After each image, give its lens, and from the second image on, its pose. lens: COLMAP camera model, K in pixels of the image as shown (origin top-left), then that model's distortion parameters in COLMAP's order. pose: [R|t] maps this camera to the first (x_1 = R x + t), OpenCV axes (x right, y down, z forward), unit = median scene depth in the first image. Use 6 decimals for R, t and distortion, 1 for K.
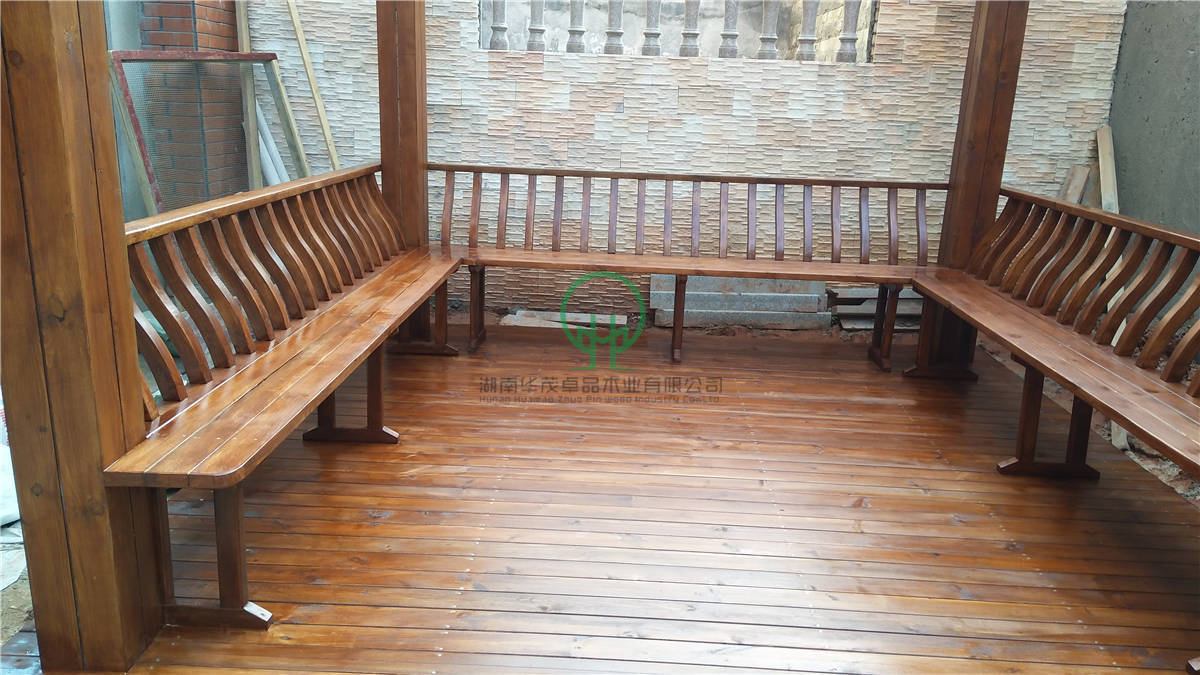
lens RADIAL K [[905.8, 0, 603.8], [0, 905.8, 341.3], [0, 0, 1]] dist [0.098908, -0.144694]
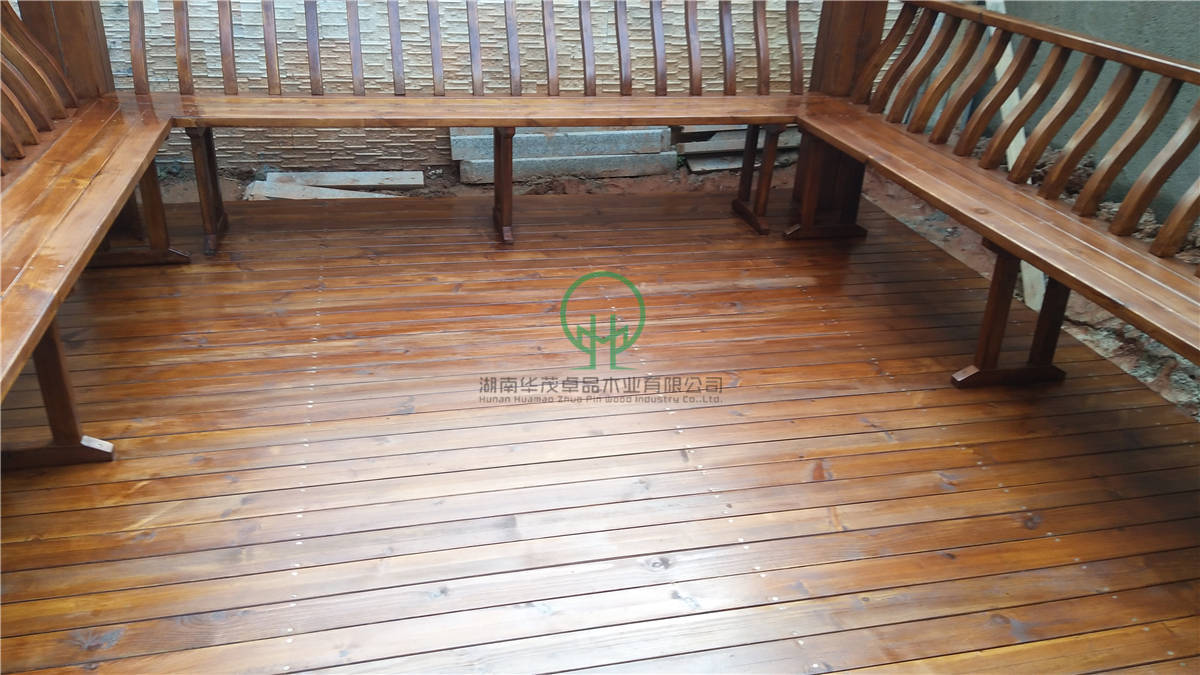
lens RADIAL K [[905.8, 0, 603.8], [0, 905.8, 341.3], [0, 0, 1]] dist [0.098908, -0.144694]
pose [[0.963513, -0.114033, 0.242155, -0.038890], [0.056843, 0.971245, 0.231196, -0.077161], [-0.261555, -0.208995, 0.942290, 0.281897]]
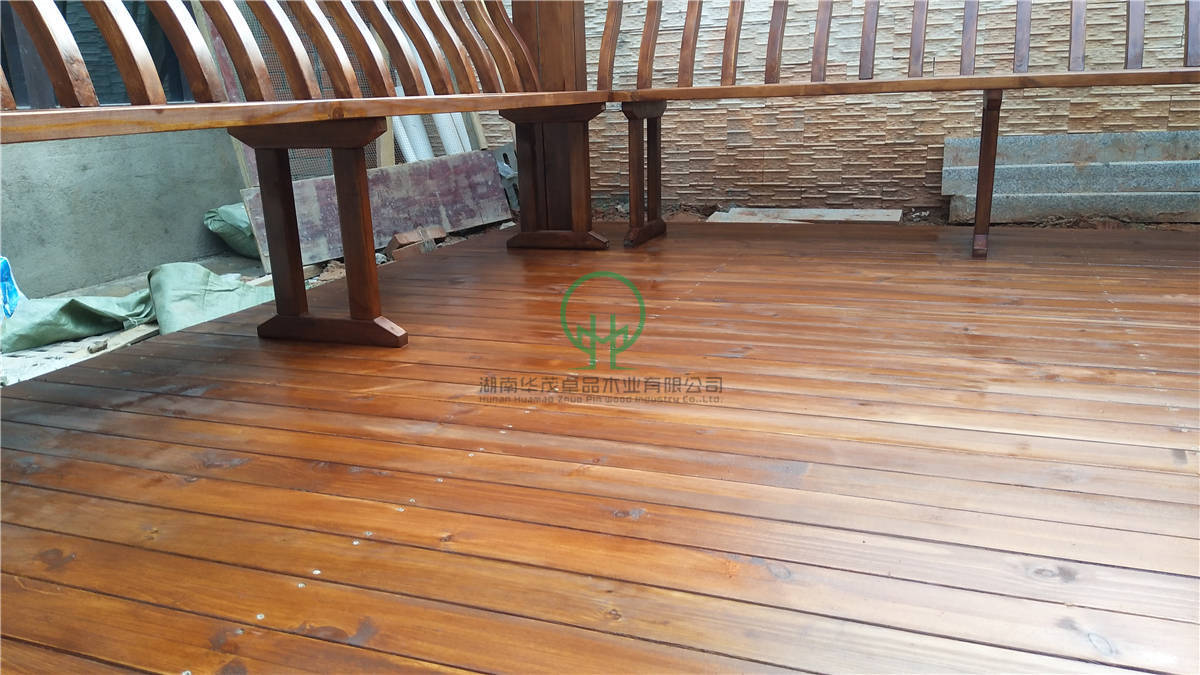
lens RADIAL K [[905.8, 0, 603.8], [0, 905.8, 341.3], [0, 0, 1]] dist [0.098908, -0.144694]
pose [[0.942539, 0.019339, -0.333535, 0.058706], [-0.019197, 0.999809, 0.003722, 0.086772], [0.333543, 0.002894, 0.942730, 0.439055]]
